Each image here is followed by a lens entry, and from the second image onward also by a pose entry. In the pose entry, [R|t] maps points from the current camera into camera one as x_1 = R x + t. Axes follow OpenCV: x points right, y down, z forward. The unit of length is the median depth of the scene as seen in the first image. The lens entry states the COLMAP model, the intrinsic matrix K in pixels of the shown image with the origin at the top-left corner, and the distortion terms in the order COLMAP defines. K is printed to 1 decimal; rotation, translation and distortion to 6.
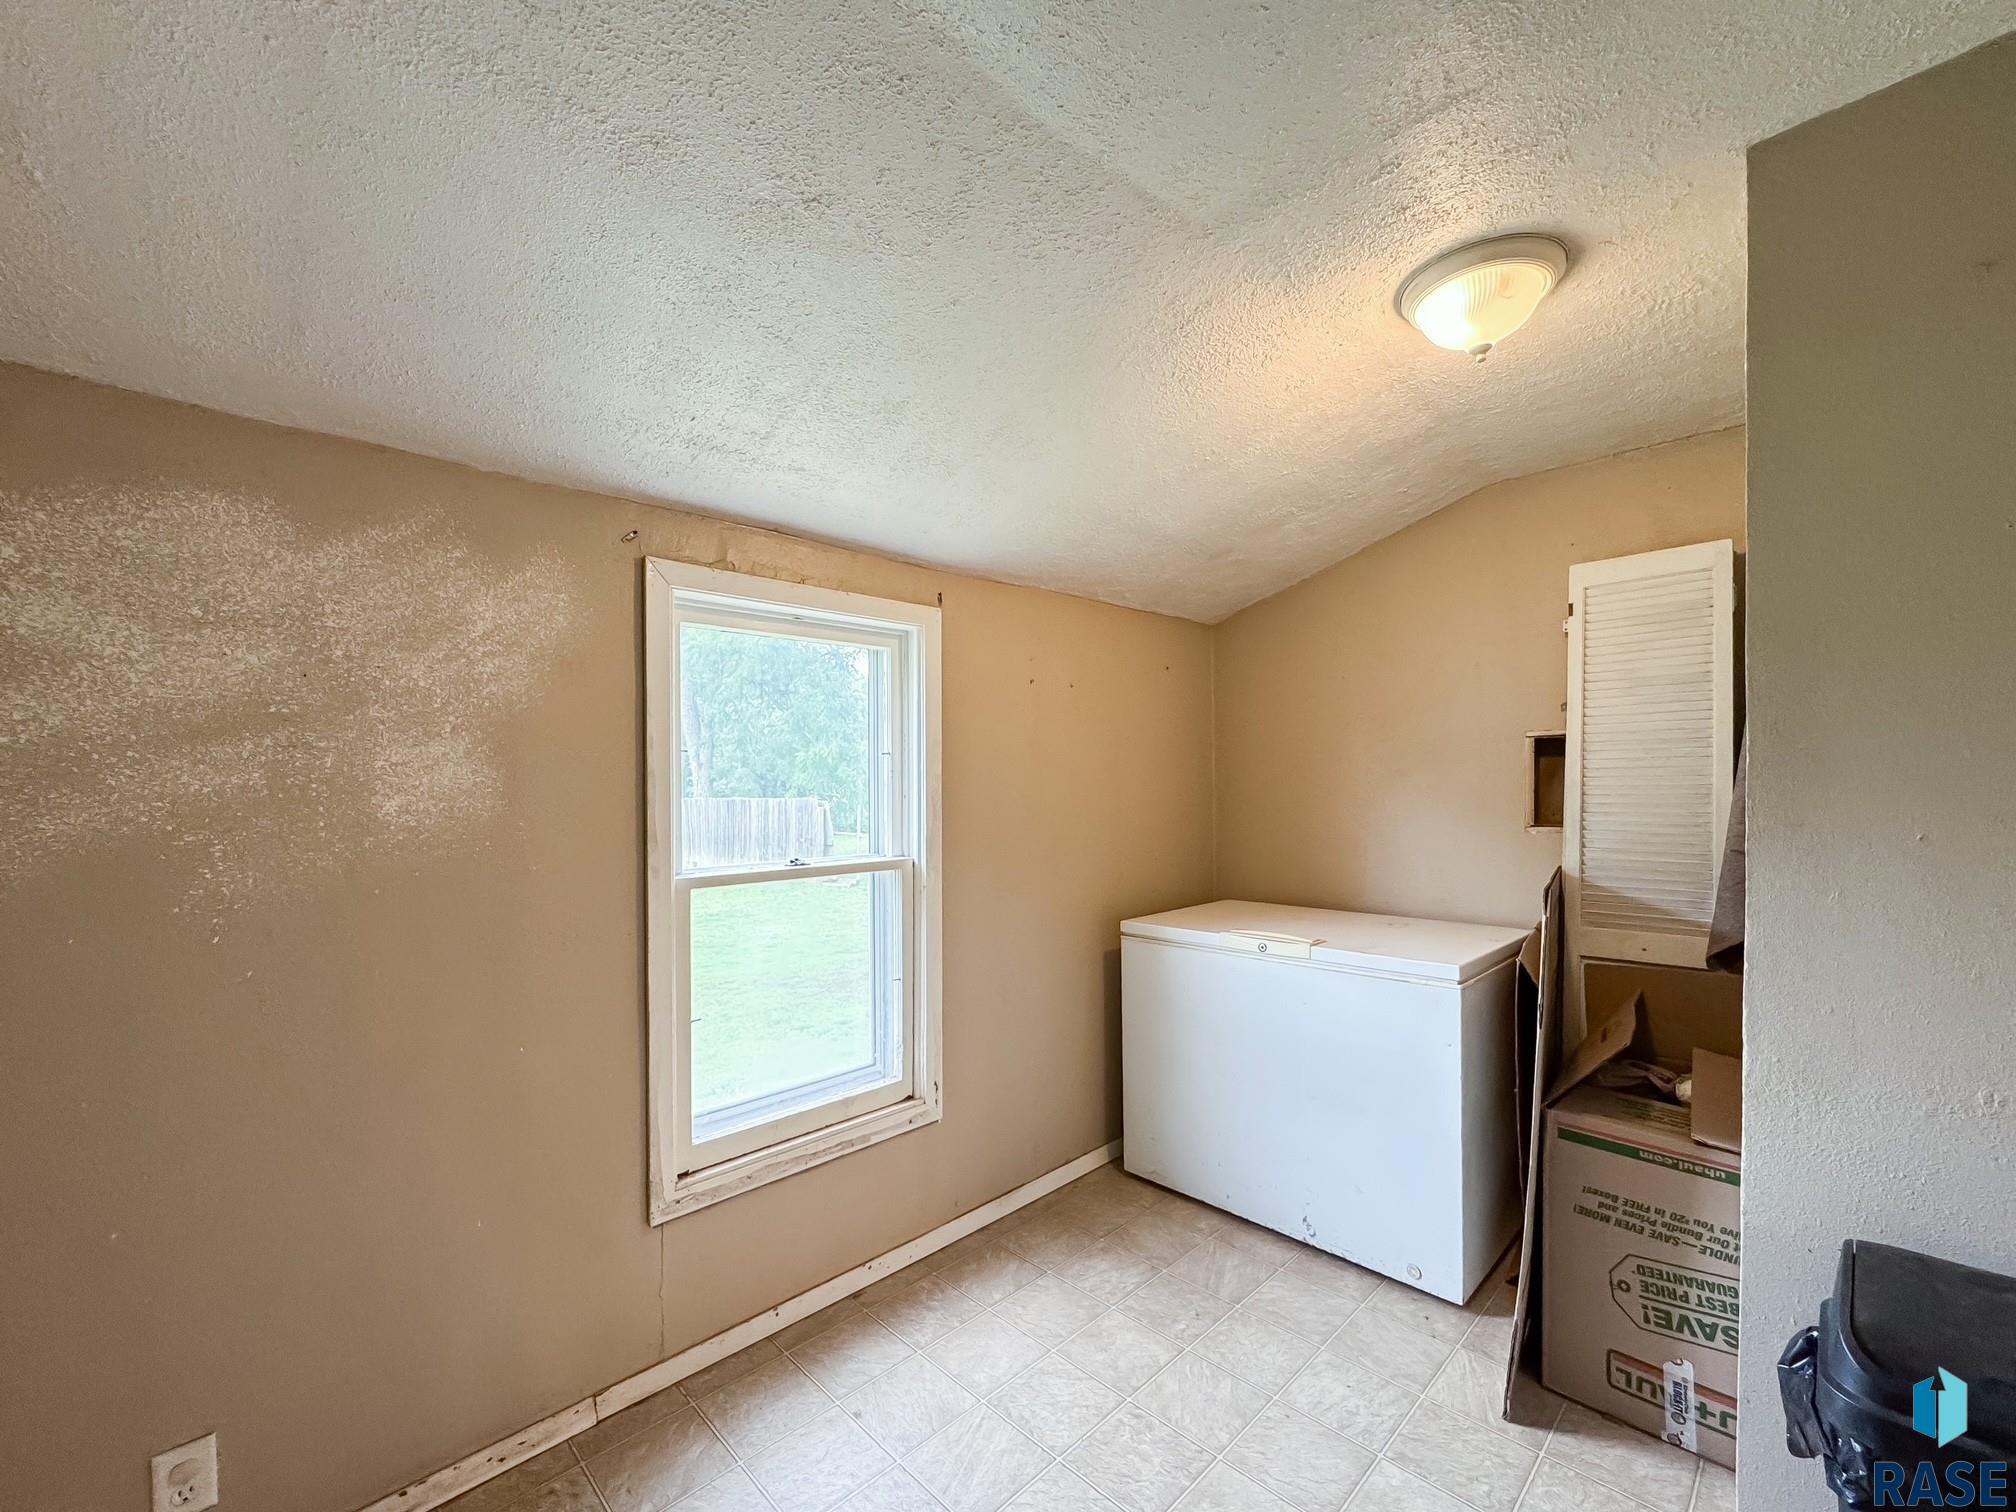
lens RADIAL K [[815.7, 0, 1027.1], [0, 815.7, 786.7], [0, 0, 1]] dist [-0.004875, 0.000917]
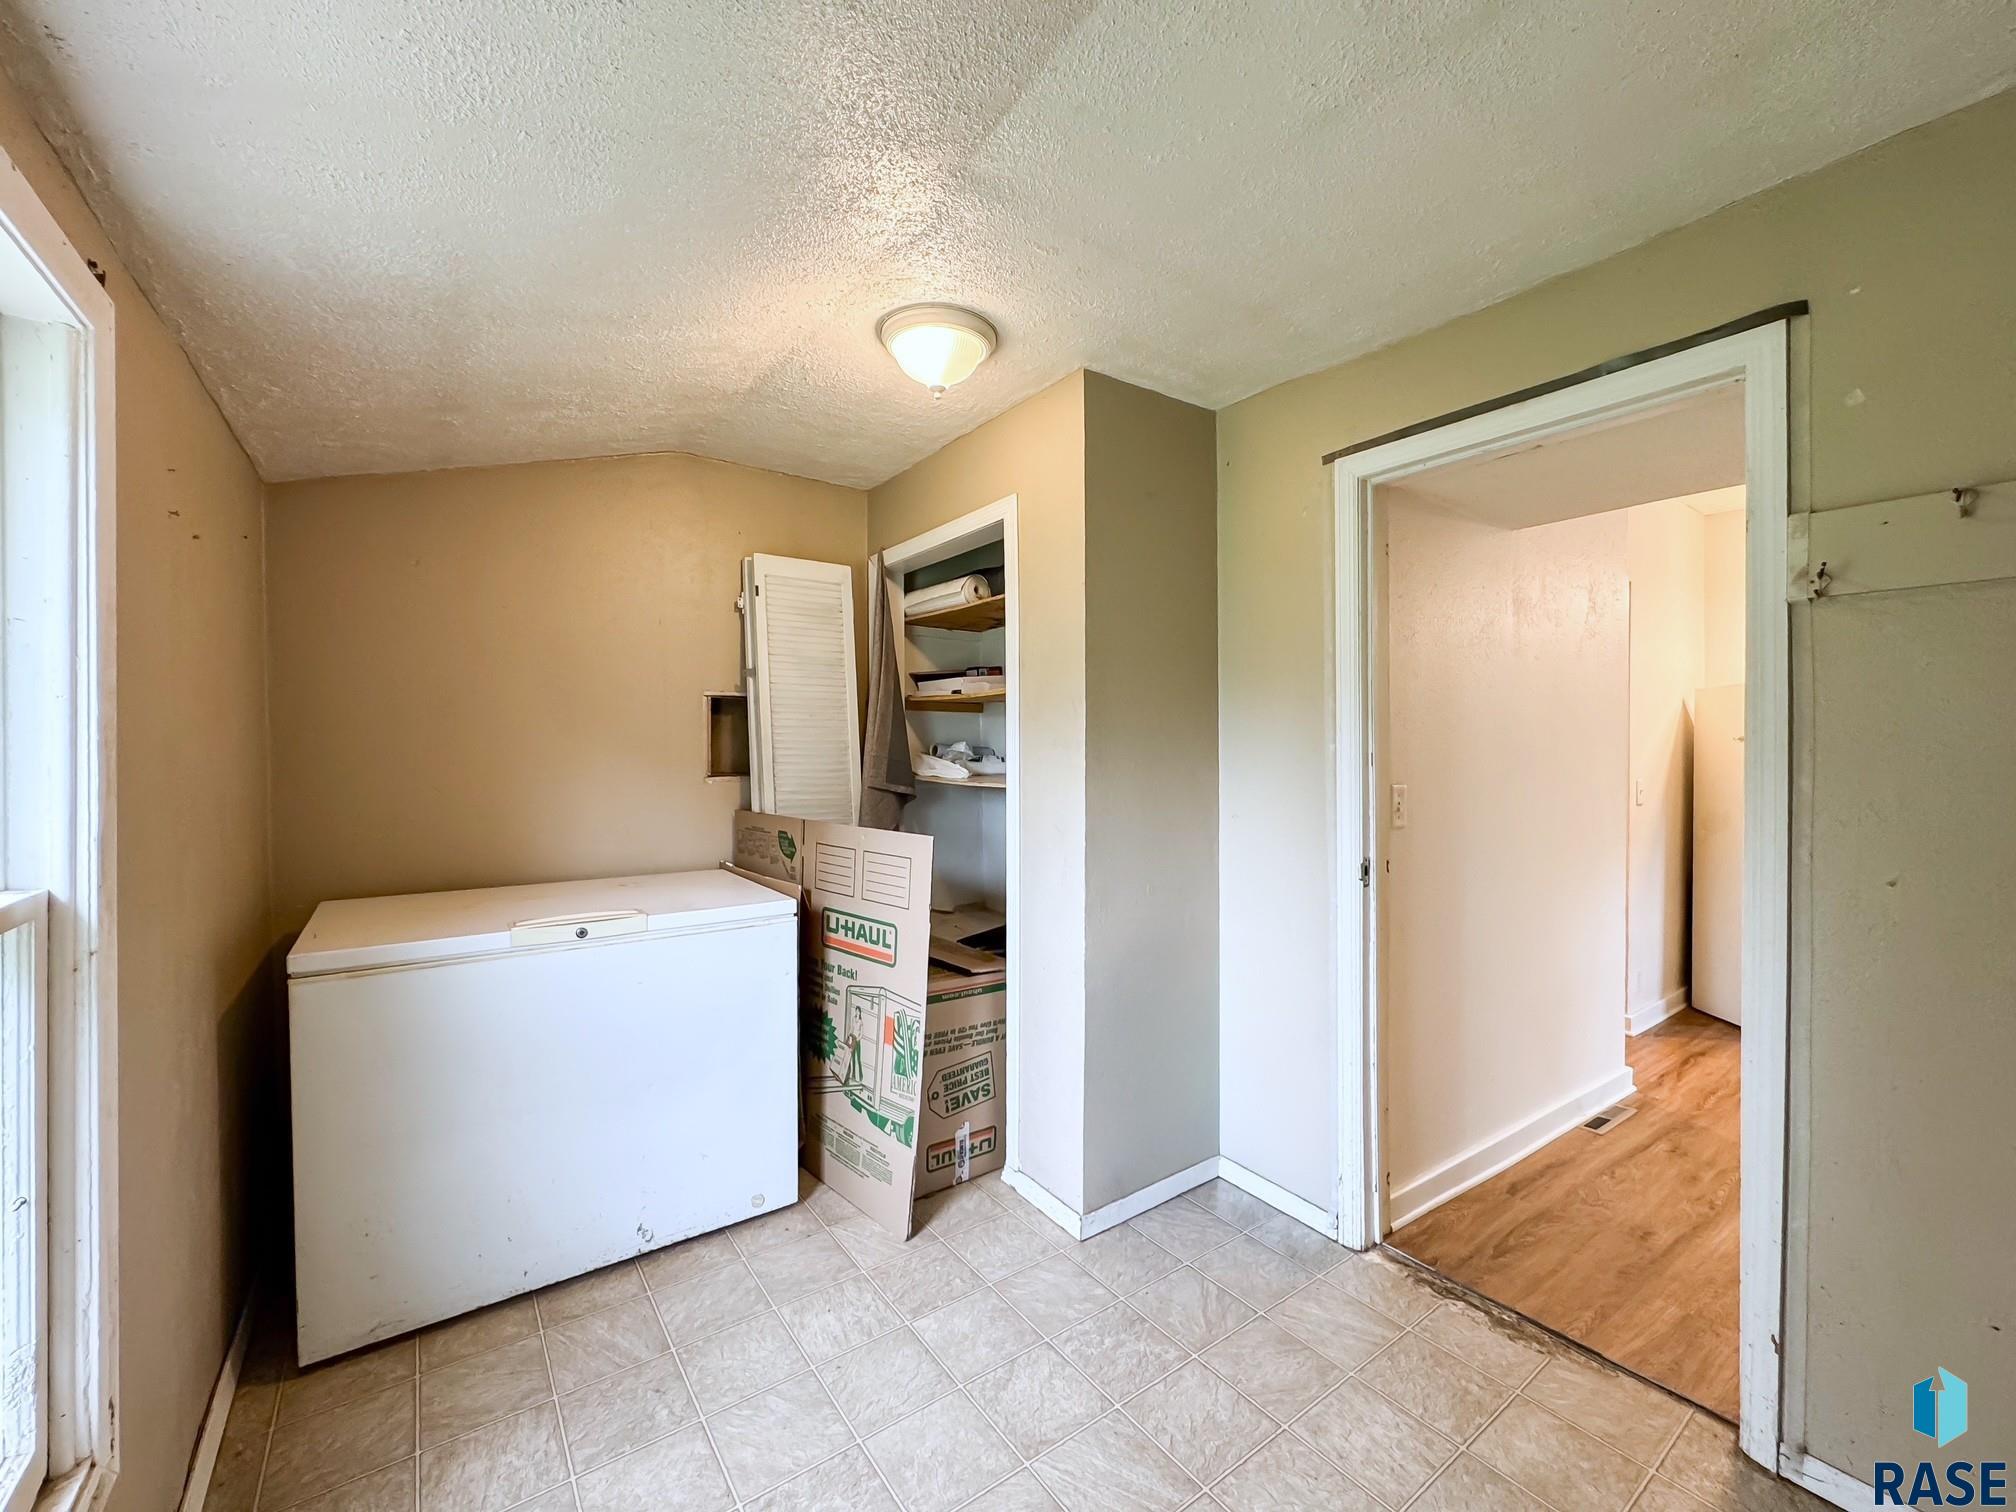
lens RADIAL K [[815.7, 0, 1006.4], [0, 815.7, 759.2], [0, 0, 1]] dist [-0.004875, 0.000917]
pose [[0.169801, -0.003916, 0.985471, -0.543559], [-0.006259, 0.999968, 0.005052, 0.022348], [-0.985458, -0.007026, 0.169771, 0.556374]]
